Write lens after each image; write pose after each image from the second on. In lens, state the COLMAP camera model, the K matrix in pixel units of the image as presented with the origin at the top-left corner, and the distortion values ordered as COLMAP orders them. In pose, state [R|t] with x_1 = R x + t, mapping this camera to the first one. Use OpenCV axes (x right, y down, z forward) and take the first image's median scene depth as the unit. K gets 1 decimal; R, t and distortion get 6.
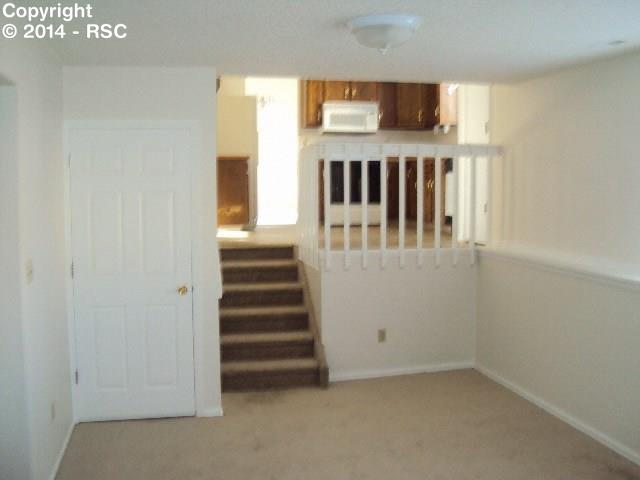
lens RADIAL K [[668.7, 0, 318.4], [0, 668.7, 221.3], [0, 0, 1]] dist [-0.006894, -0.007231]
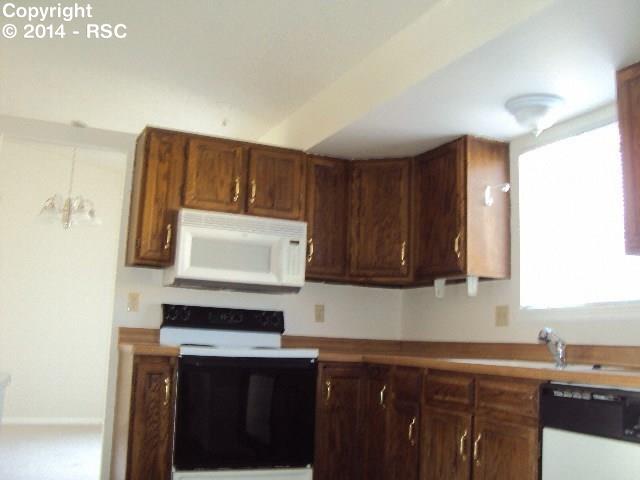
lens RADIAL K [[707.2, 0, 320.0], [0, 707.2, 240.0], [0, 0, 1]] dist [-0.007809, -0.018052]
pose [[0.977360, 0.070172, 0.199608, 0.005691], [-0.021804, 0.971783, -0.234866, -0.056897], [-0.210457, 0.225197, 0.951312, 0.563791]]
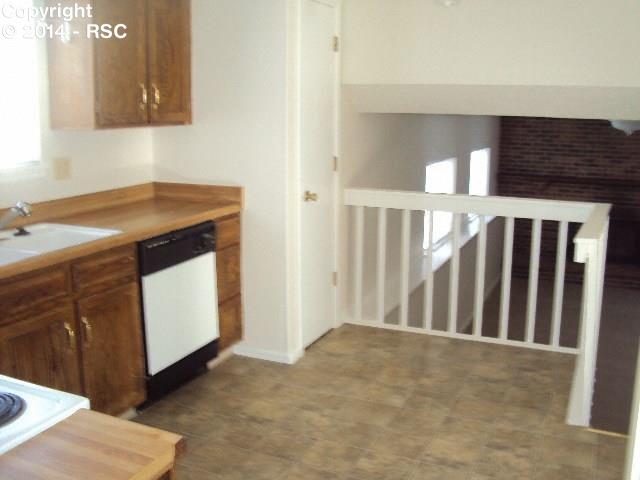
lens RADIAL K [[668.7, 0, 318.4], [0, 668.7, 221.3], [0, 0, 1]] dist [-0.006894, -0.007231]
pose [[-0.817781, -0.111896, 0.564548, -0.104502], [0.044303, 0.965768, 0.255595, -0.163105], [-0.573822, 0.234032, -0.784829, 1.047815]]
